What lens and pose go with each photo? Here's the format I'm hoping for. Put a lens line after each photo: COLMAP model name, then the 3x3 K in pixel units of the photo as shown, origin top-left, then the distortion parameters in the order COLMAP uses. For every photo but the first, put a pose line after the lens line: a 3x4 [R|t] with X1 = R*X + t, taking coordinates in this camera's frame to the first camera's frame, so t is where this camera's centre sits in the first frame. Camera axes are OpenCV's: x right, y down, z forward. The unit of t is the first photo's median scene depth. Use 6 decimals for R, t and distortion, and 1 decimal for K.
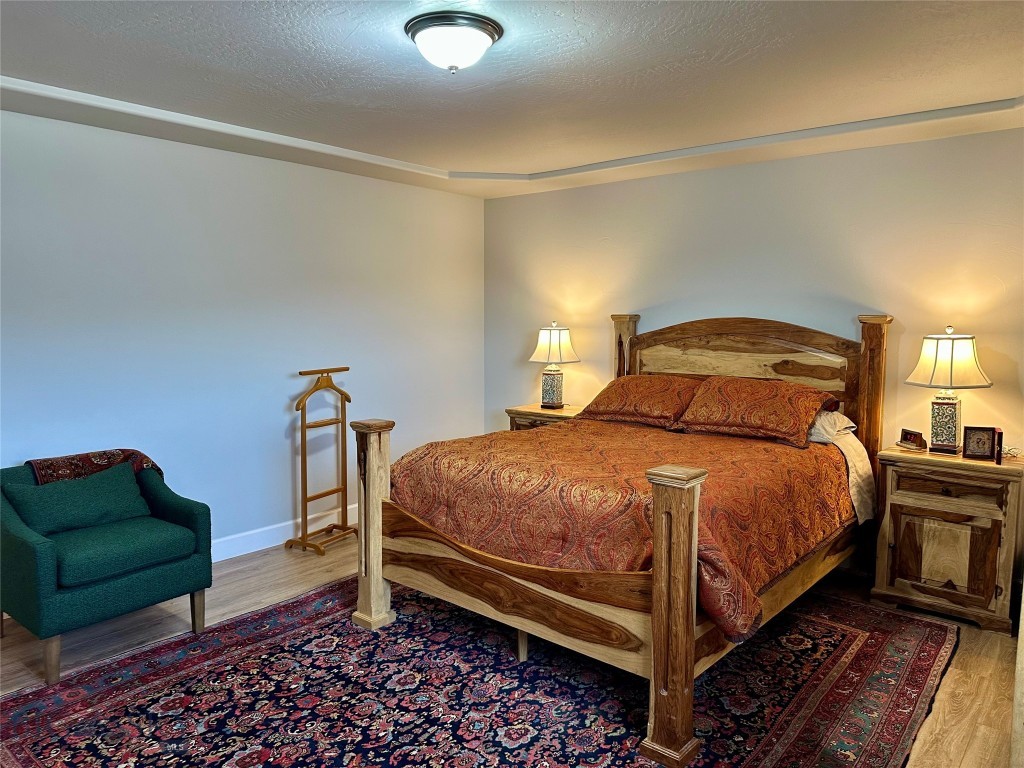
lens RADIAL K [[716.1, 0, 479.3], [0, 716.1, 369.1], [0, 0, 1]] dist [0.063861, -0.083138]
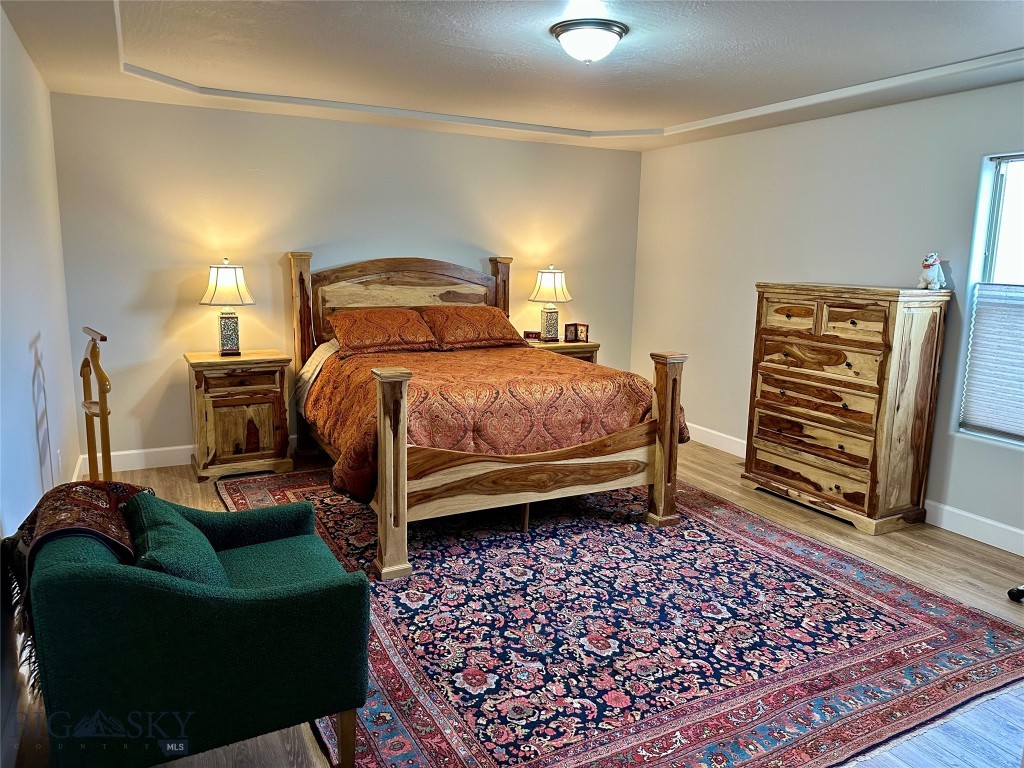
lens RADIAL K [[716.1, 0, 515.6], [0, 716.1, 383.9], [0, 0, 1]] dist [0.063861, -0.083138]
pose [[0.369834, -0.159051, 0.915383, -1.077842], [0.055296, 0.987260, 0.149199, -0.046660], [-0.927451, -0.004562, 0.373917, 0.543106]]
